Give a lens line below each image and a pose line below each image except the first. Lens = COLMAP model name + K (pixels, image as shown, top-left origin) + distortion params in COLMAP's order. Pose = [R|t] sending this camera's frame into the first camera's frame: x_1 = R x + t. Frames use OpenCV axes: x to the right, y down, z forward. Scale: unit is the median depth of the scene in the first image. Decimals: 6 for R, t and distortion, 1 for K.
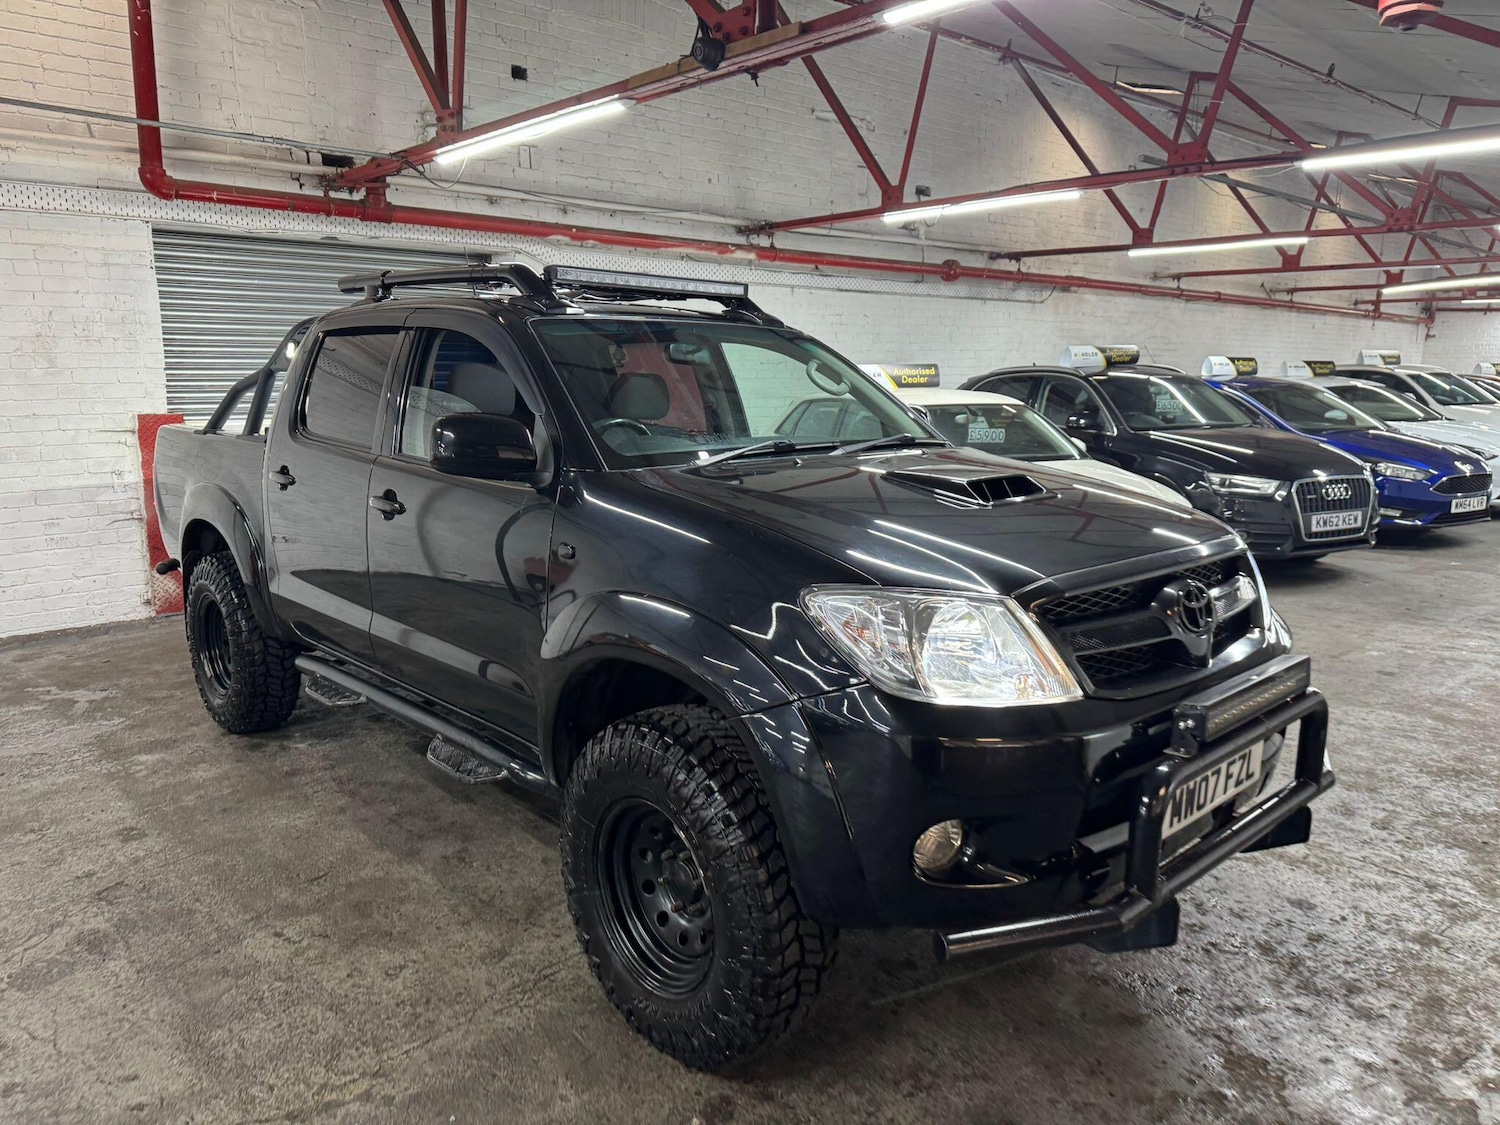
lens RADIAL K [[1060.7, 0, 748.8], [0, 1060.7, 561.0], [0, 0, 1]] dist [0.017787, -0.019040]
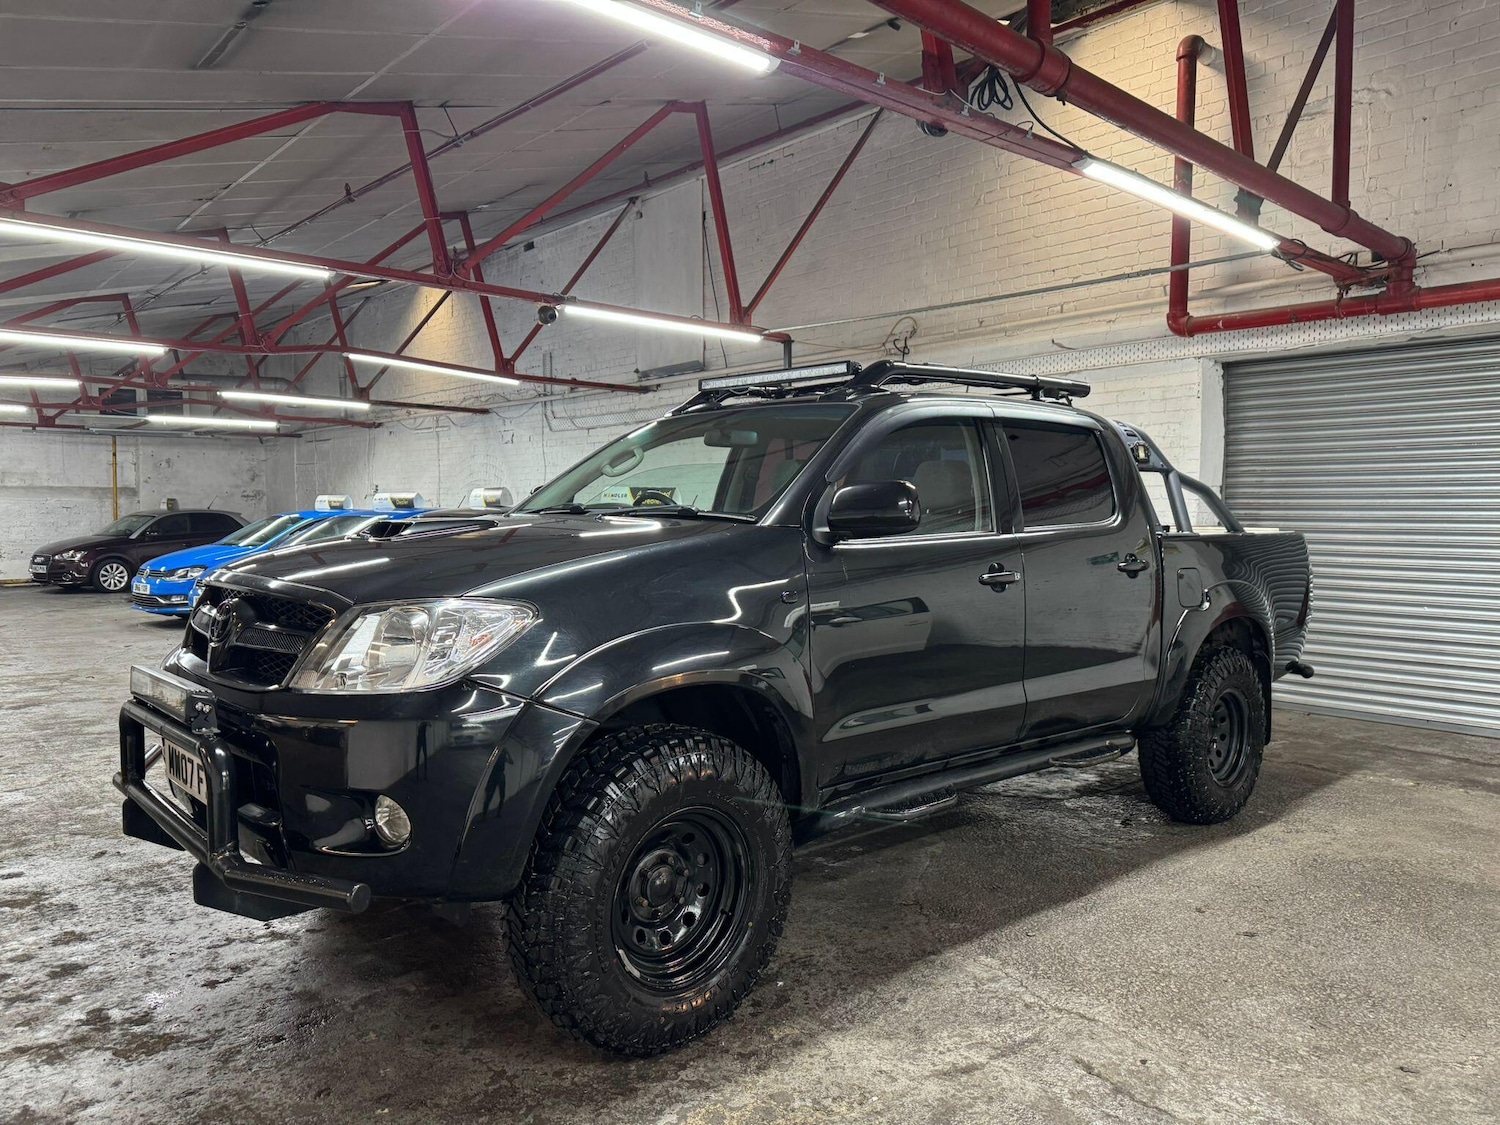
lens RADIAL K [[1060.7, 0, 748.6], [0, 1060.7, 571.2], [0, 0, 1]] dist [0.017787, -0.019040]
pose [[-0.016681, 0.050322, -0.998594, 0.989886], [-0.186663, 0.981017, 0.052554, -0.112062], [0.982282, 0.187278, -0.006971, 0.983647]]
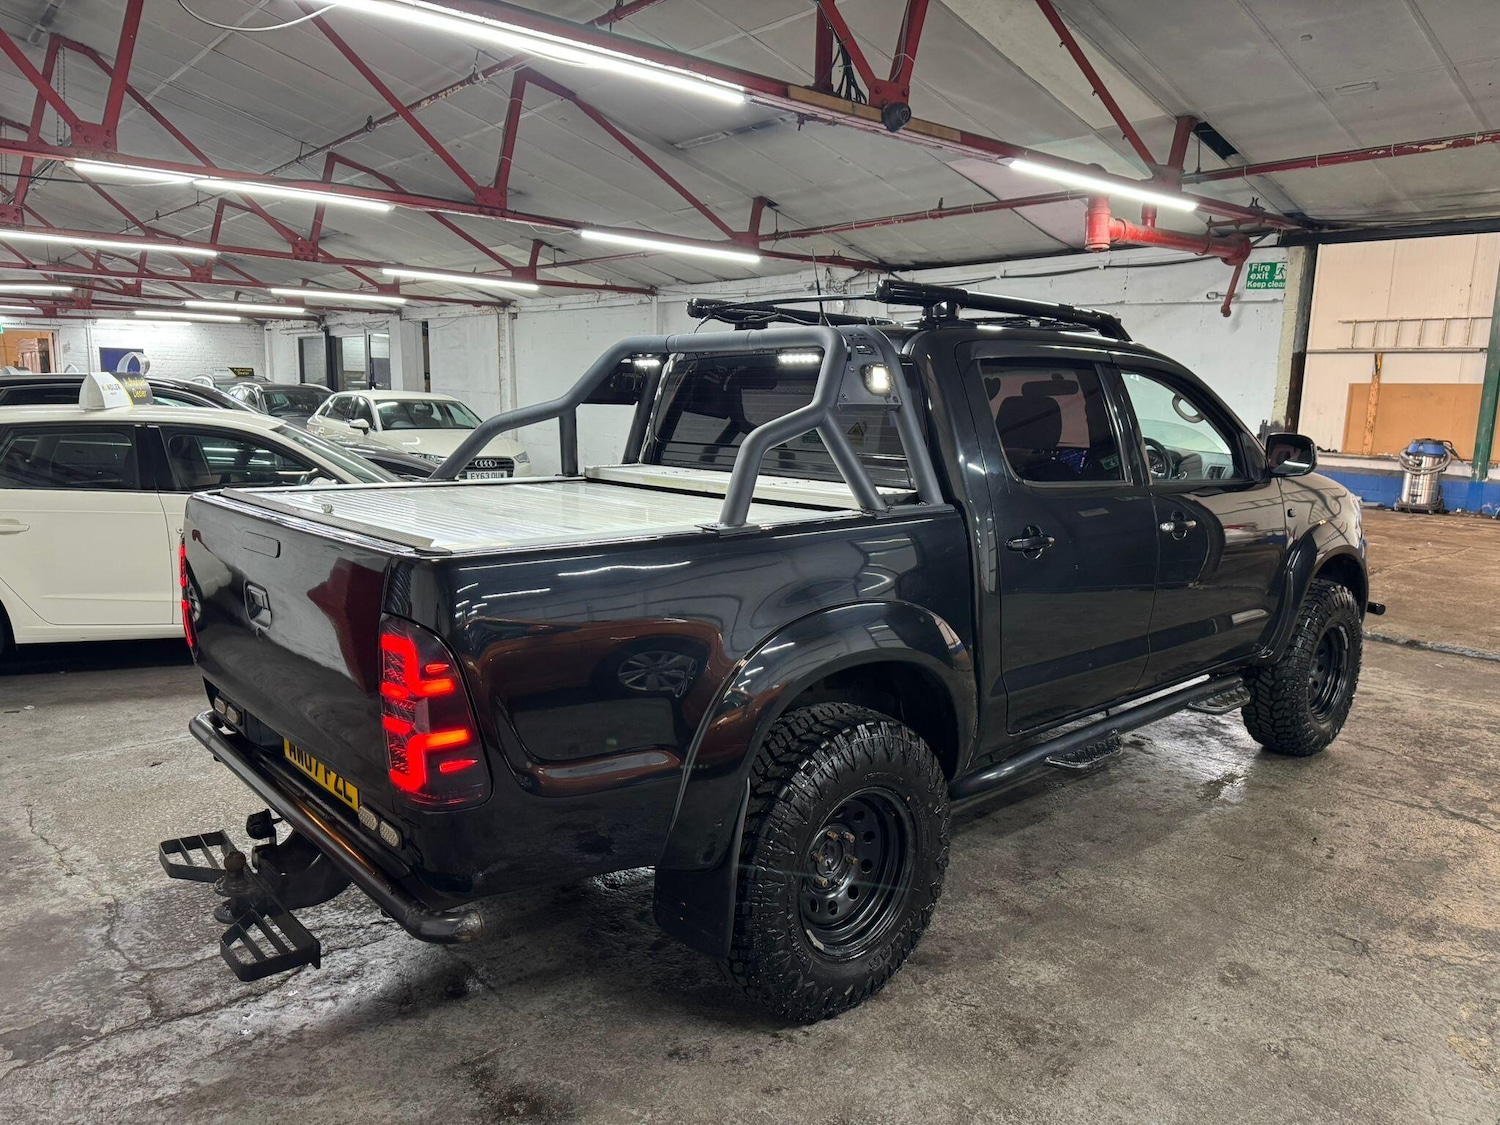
lens RADIAL K [[1060.7, 0, 754.6], [0, 1060.7, 561.0], [0, 0, 1]] dist [0.017787, -0.019040]
pose [[0.020554, -0.163769, 0.986285, -1.309116], [0.160464, 0.974245, 0.158426, -0.237080], [-0.986828, 0.155007, 0.046304, 1.245923]]
